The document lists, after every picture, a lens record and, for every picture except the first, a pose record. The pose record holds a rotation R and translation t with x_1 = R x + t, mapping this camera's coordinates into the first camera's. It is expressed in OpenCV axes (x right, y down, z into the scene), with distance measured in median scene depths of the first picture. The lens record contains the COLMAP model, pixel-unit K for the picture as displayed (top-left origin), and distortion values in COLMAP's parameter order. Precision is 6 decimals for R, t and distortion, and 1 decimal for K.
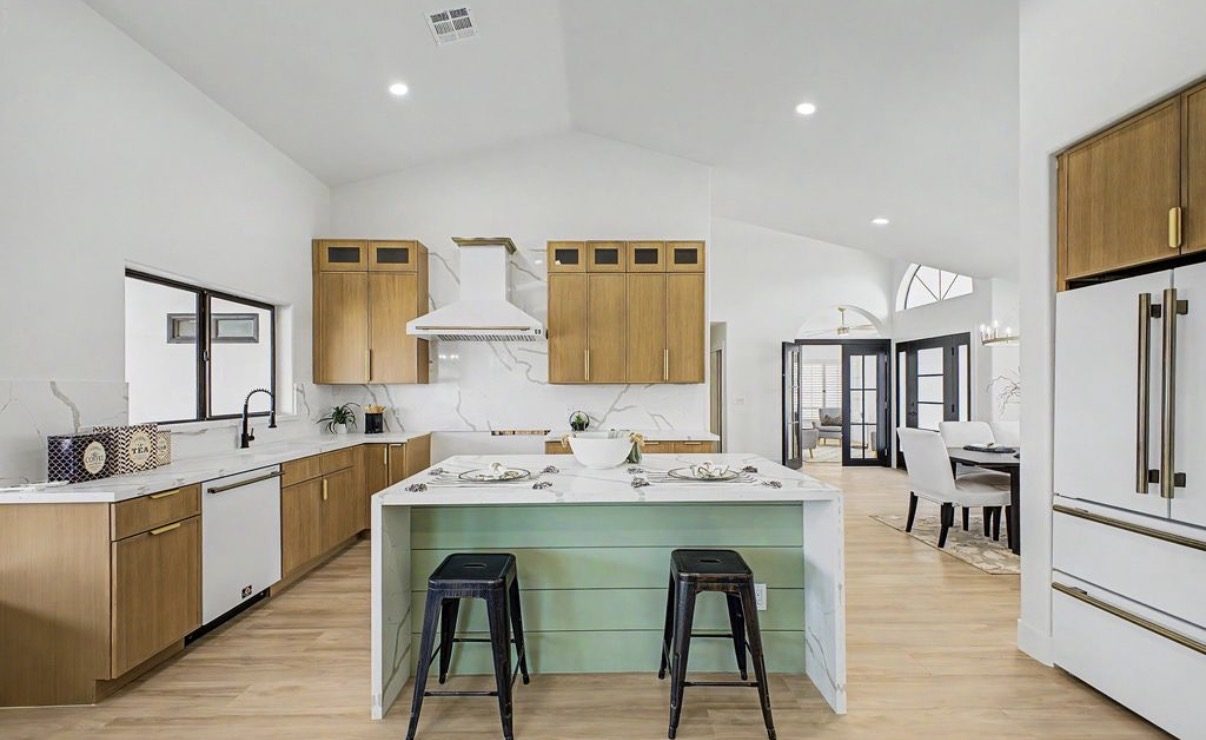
lens RADIAL K [[558.2, 0, 603.0], [0, 558.2, 370.0], [0, 0, 1]] dist [-0.000783, -0.000614]
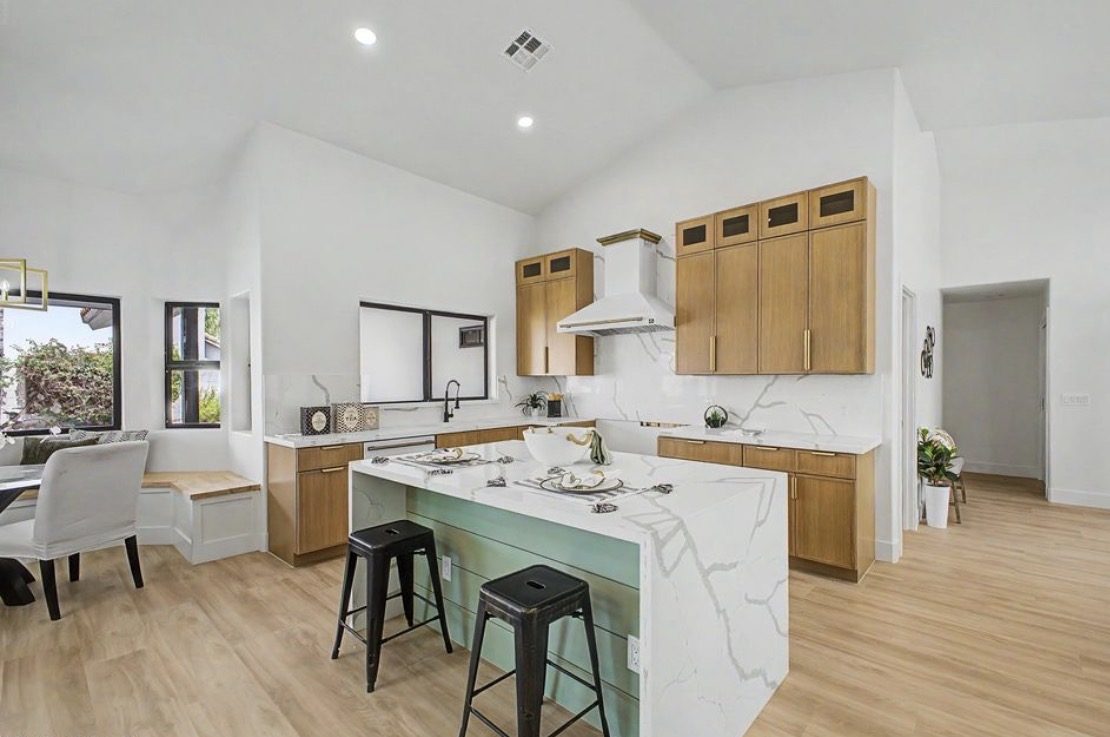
lens RADIAL K [[514.6, 0, 555.0], [0, 514.6, 368.5], [0, 0, 1]] dist [-0.000036, -0.000021]
pose [[0.692757, -0.011895, -0.721073, 0.381212], [0.022476, 0.999734, 0.005102, 0.004383], [0.720821, -0.019742, 0.692840, 0.249665]]
